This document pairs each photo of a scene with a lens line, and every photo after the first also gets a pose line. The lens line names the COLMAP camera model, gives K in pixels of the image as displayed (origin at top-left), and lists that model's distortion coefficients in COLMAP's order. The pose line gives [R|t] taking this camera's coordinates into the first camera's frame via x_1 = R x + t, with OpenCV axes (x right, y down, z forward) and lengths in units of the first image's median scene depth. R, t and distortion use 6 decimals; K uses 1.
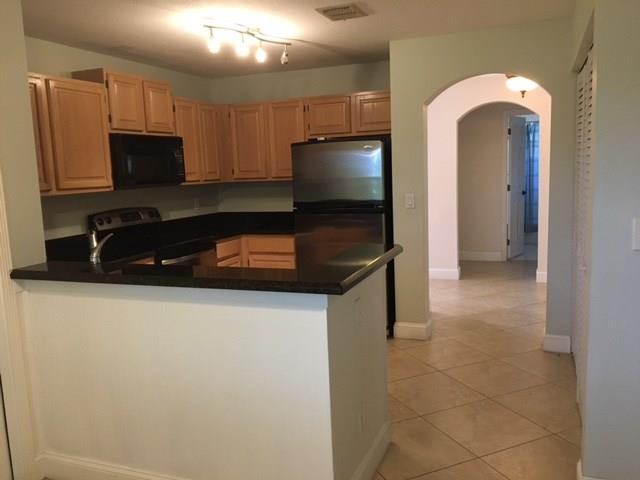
lens RADIAL K [[539.2, 0, 318.3], [0, 539.2, 241.2], [0, 0, 1]] dist [0.088483, -0.118052]
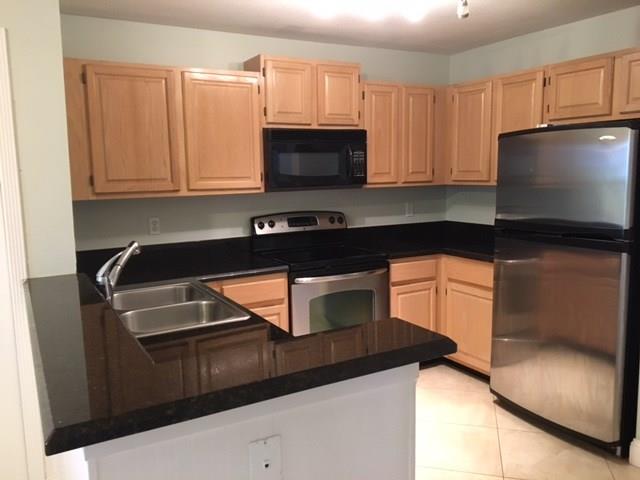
lens RADIAL K [[539.2, 0, 315.9], [0, 539.2, 239.8], [0, 0, 1]] dist [0.088483, -0.118052]
pose [[0.778527, 0.105253, -0.618722, 0.215022], [-0.096323, 0.994196, 0.047924, -0.057560], [0.620175, 0.022287, 0.784147, 0.312123]]
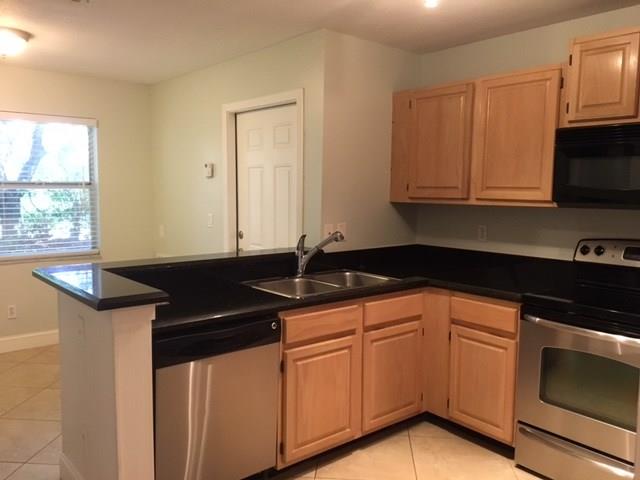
lens RADIAL K [[539.2, 0, 320.6], [0, 539.2, 239.4], [0, 0, 1]] dist [0.088483, -0.118052]
pose [[-0.486836, 0.123790, -0.864677, 0.358793], [-0.107593, 0.973870, 0.200000, -0.141683], [0.866842, 0.190401, -0.460796, 0.929681]]
